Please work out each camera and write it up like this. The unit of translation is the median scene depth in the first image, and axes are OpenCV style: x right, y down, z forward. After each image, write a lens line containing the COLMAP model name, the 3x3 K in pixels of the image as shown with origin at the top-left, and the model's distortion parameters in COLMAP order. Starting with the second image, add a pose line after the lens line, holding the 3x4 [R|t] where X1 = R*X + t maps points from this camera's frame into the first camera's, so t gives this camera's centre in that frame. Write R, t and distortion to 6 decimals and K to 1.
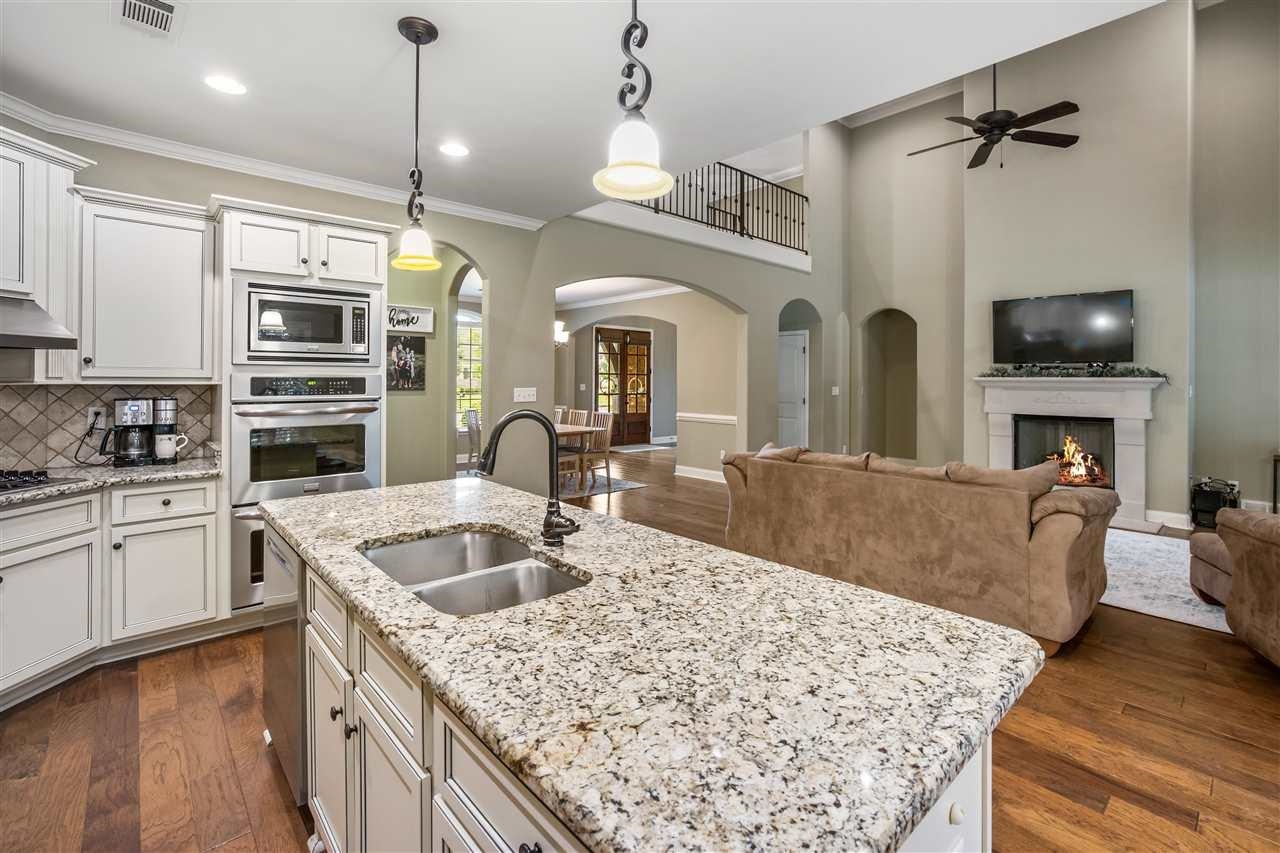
lens RADIAL K [[578.0, 0, 637.6], [0, 578.0, 381.3], [0, 0, 1]] dist [0.000299, 0.000157]
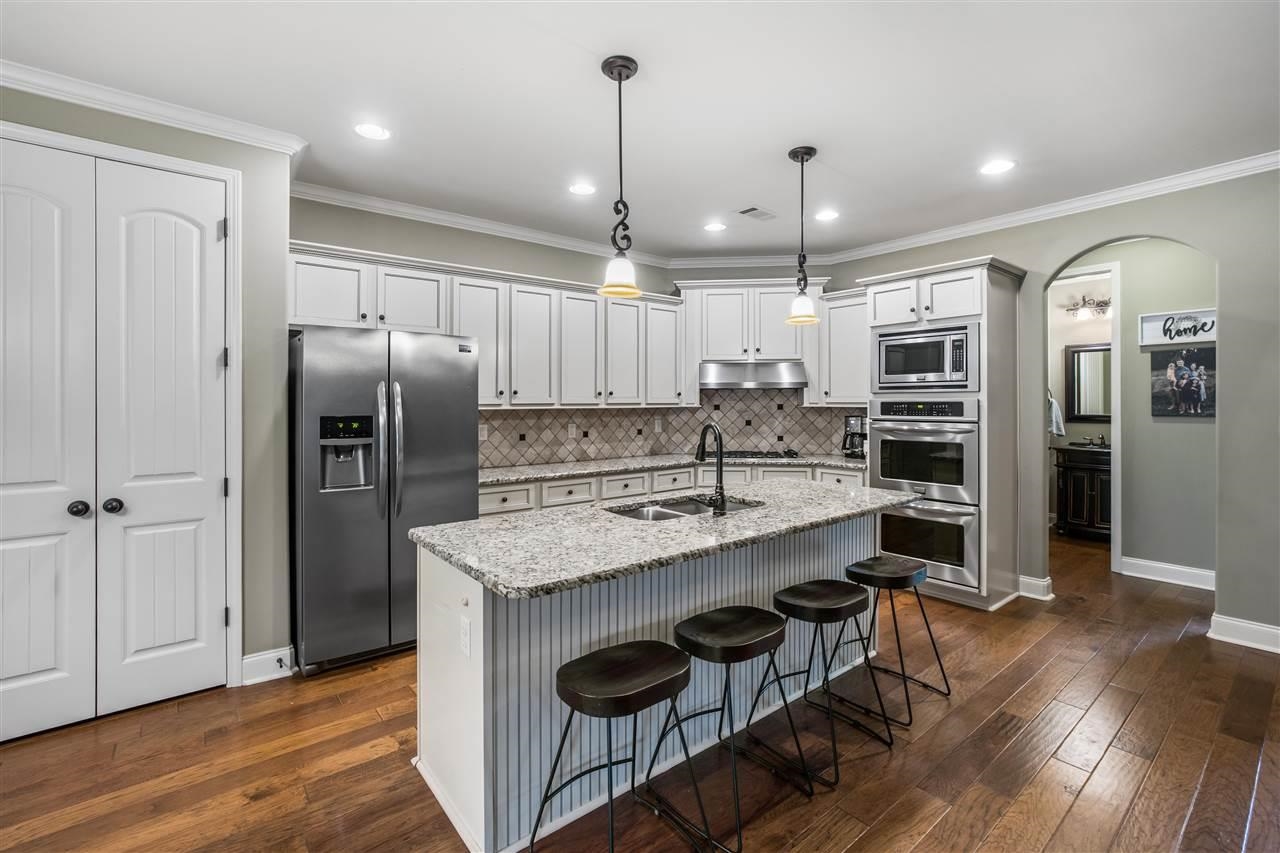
lens RADIAL K [[561.1, 0, 640.0], [0, 561.1, 426.5], [0, 0, 1]] dist [-0.001041, -0.000146]
pose [[-0.046238, 0.037216, -0.998237, 0.663317], [0.000058, 0.999306, 0.037253, 0.000850], [0.998930, 0.001664, -0.046208, 0.445677]]
